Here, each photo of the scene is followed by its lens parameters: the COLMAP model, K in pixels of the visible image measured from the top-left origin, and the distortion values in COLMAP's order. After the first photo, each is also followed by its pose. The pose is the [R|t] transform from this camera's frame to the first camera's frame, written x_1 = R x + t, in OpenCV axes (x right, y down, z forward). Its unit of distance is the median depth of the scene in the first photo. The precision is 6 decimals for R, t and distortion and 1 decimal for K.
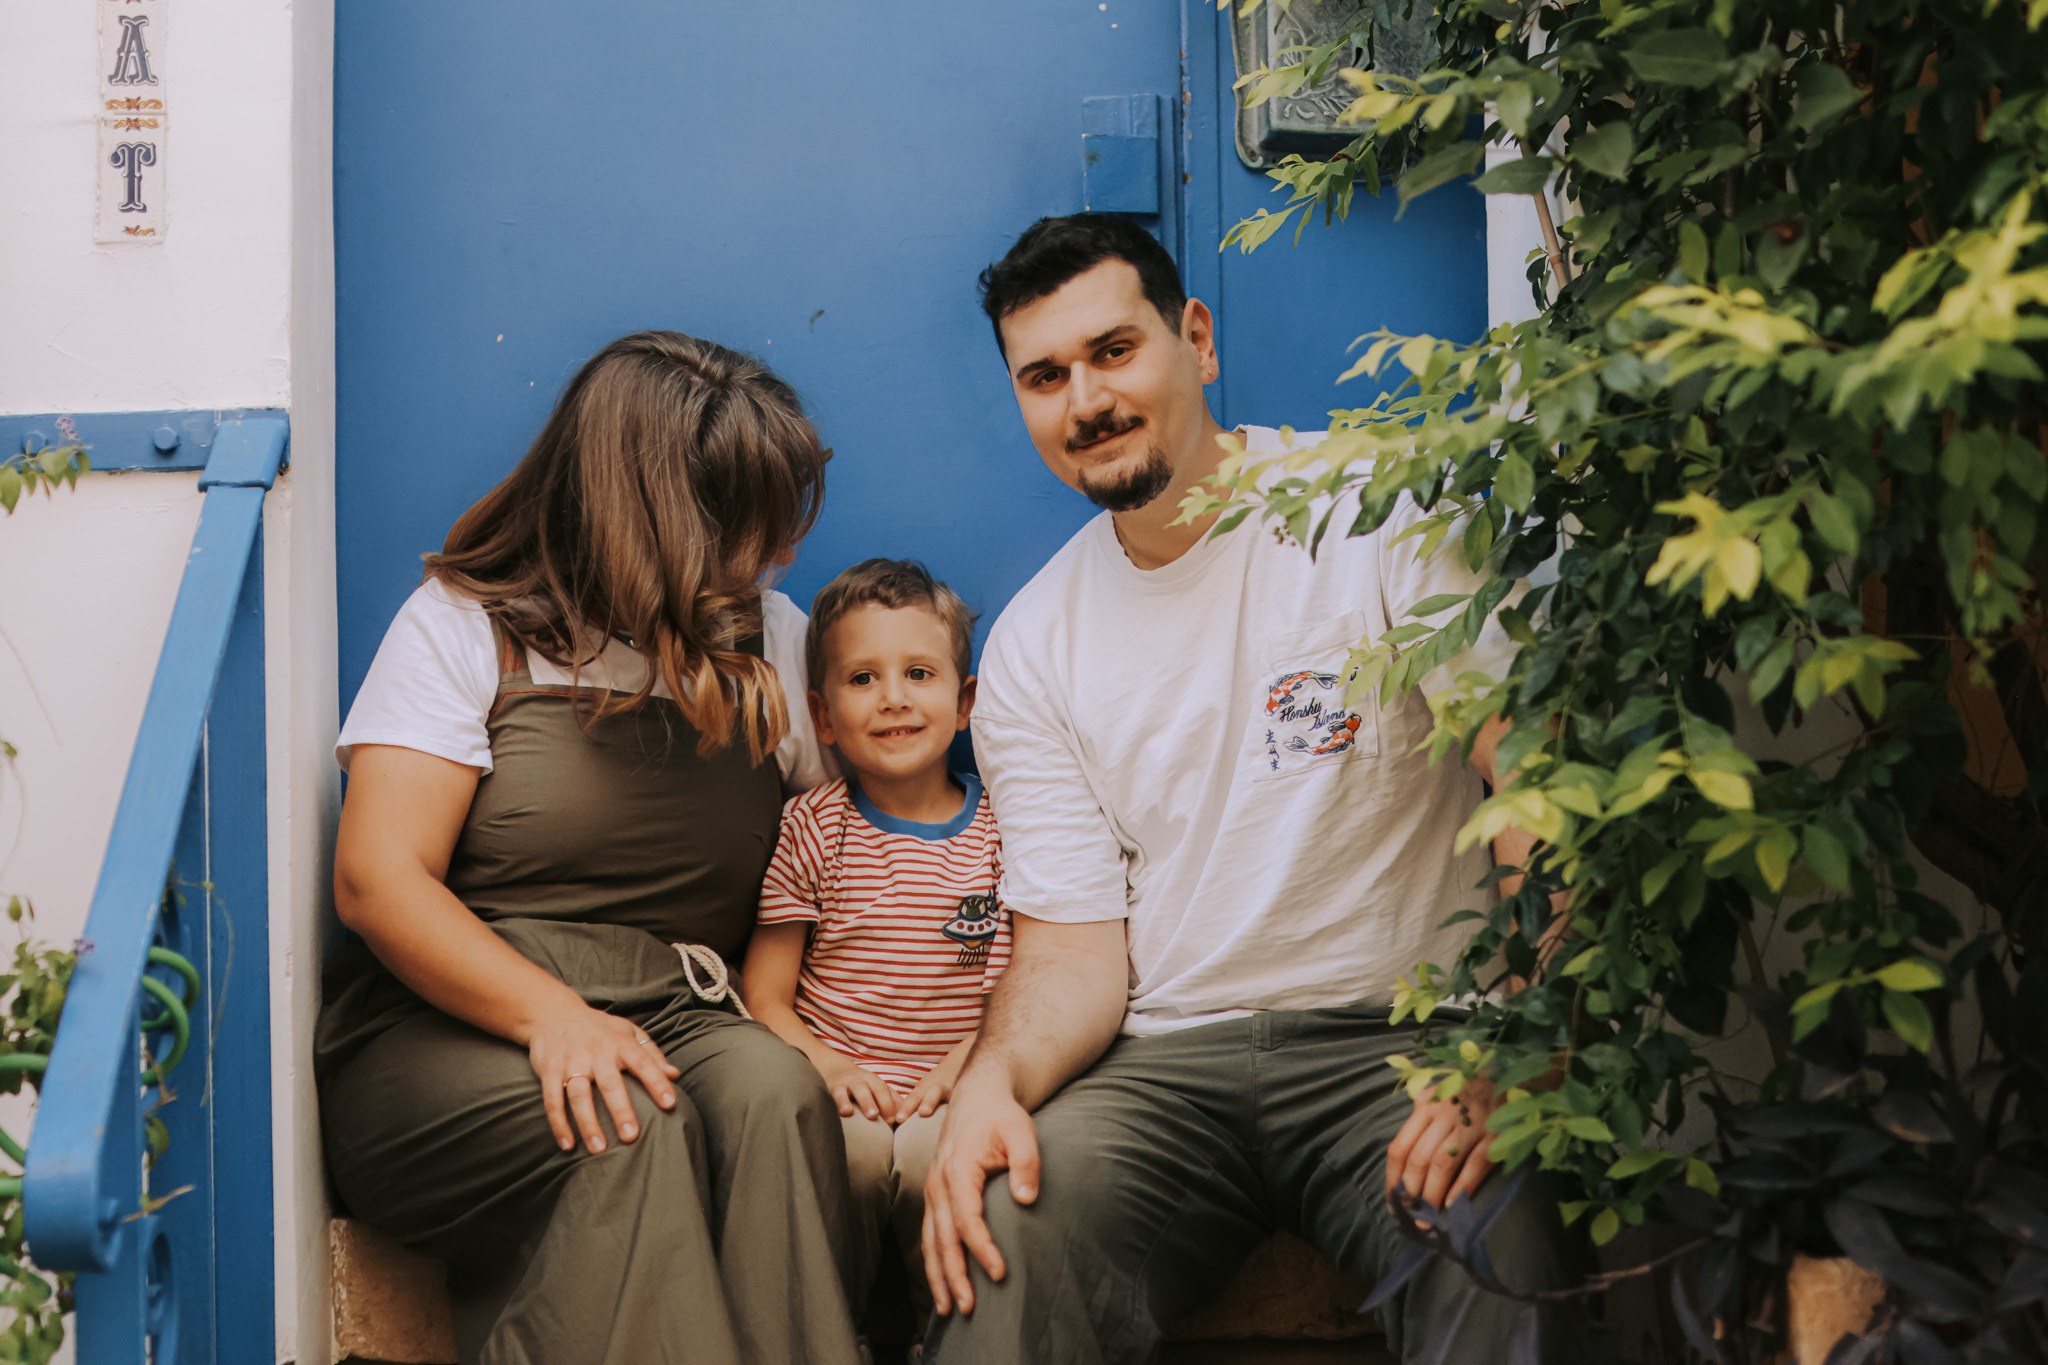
lens RADIAL K [[3206.8, 0, 1024.0], [0, 3206.8, 682.5], [0, 0, 1]] dist [-0.050944, 0.024107]
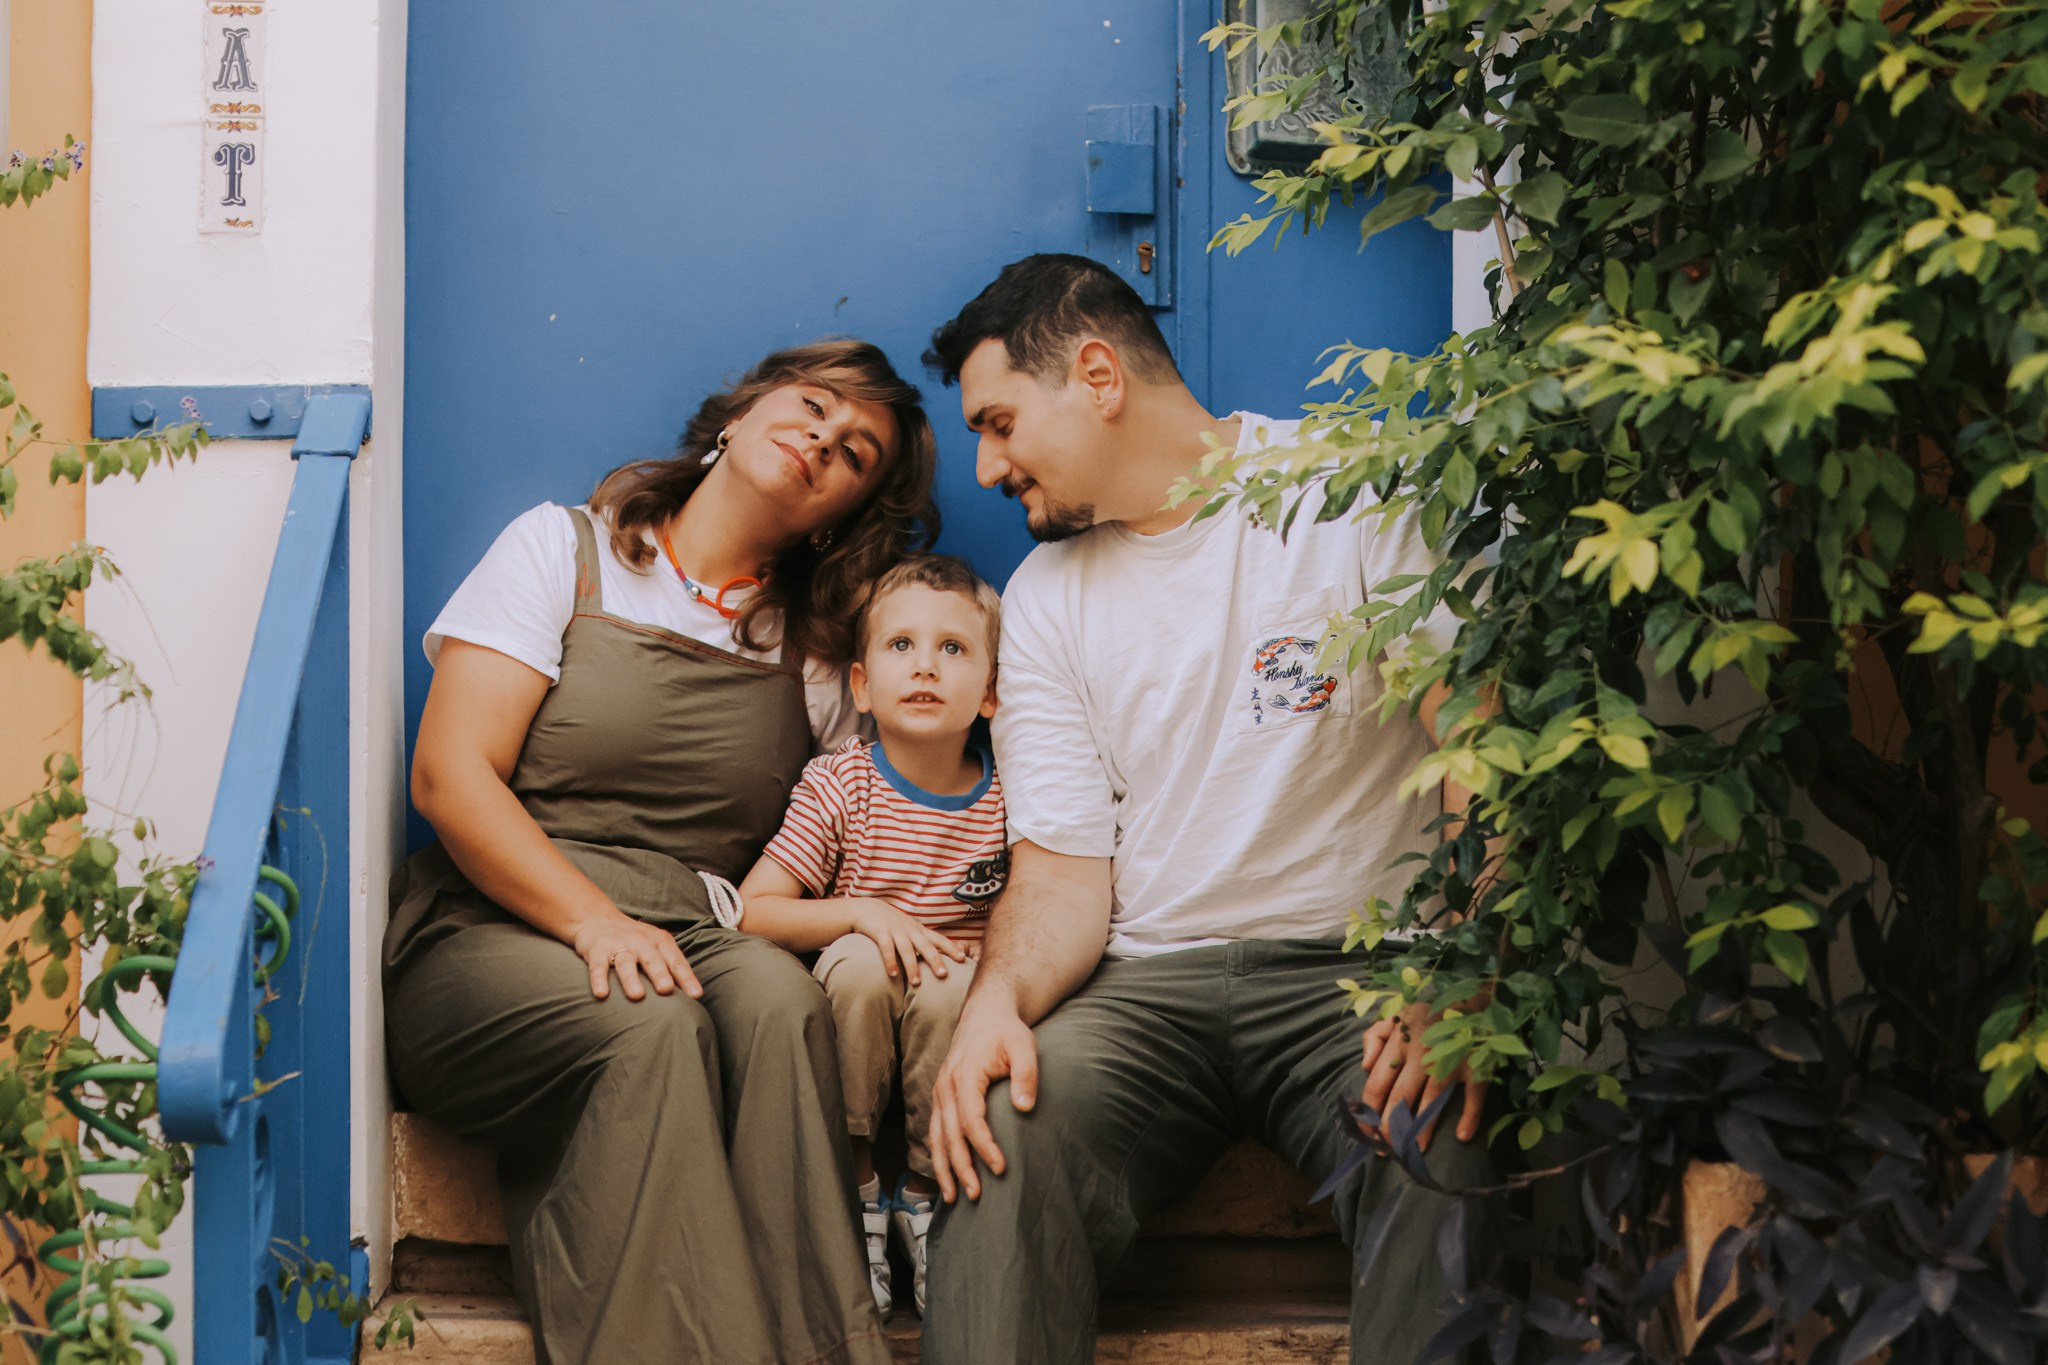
lens RADIAL K [[3315.4, 0, 1018.2], [0, 3315.4, 704.2], [0, 0, 1]] dist [-0.029013, -0.101219]
pose [[0.999824, 0.018730, 0.000620, -0.003315], [-0.018740, 0.999455, 0.027162, -0.011566], [-0.000111, -0.027169, 0.999631, -0.180707]]
